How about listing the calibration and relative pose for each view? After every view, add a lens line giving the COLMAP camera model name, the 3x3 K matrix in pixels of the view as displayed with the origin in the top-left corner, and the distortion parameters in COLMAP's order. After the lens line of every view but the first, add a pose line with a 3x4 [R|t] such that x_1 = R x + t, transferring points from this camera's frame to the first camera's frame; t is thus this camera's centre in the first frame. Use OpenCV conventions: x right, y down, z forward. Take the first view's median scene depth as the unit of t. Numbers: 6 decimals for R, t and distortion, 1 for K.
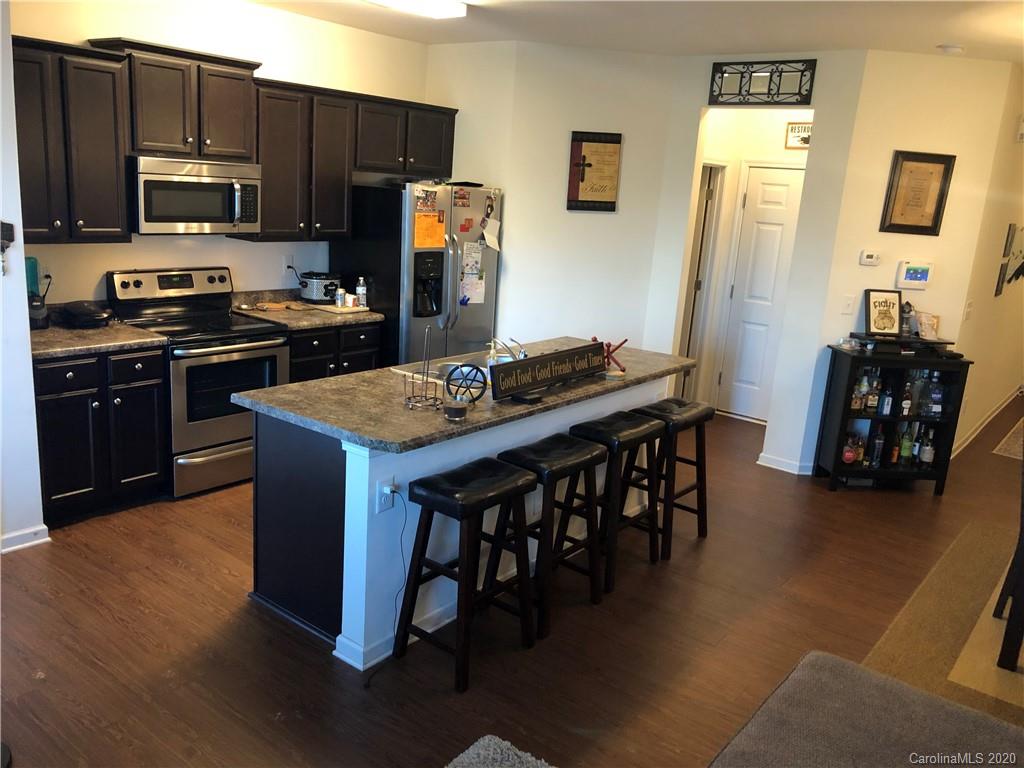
lens RADIAL K [[824.4, 0, 509.0], [0, 824.4, 401.9], [0, 0, 1]] dist [0.066649, -0.136729]
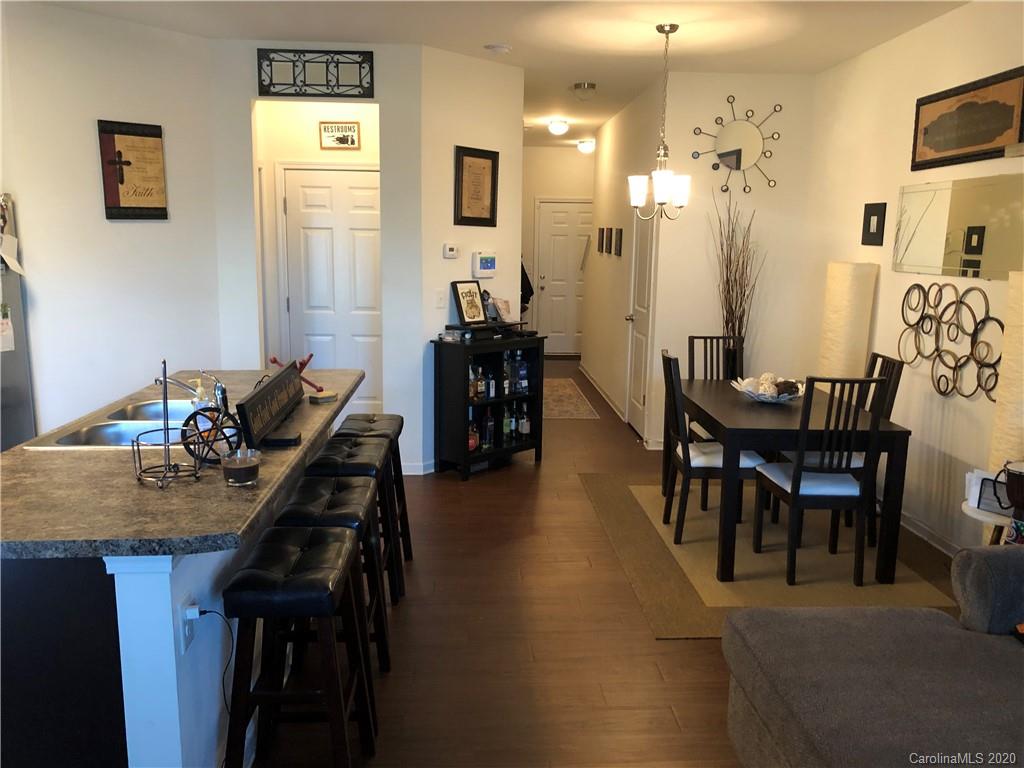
lens RADIAL K [[824.4, 0, 509.0], [0, 824.4, 401.9], [0, 0, 1]] dist [0.066649, -0.136729]
pose [[0.750098, -0.184310, 0.635125, -0.193920], [0.205300, 0.977827, 0.041297, -0.017644], [-0.628654, 0.099414, 0.771305, 0.181020]]
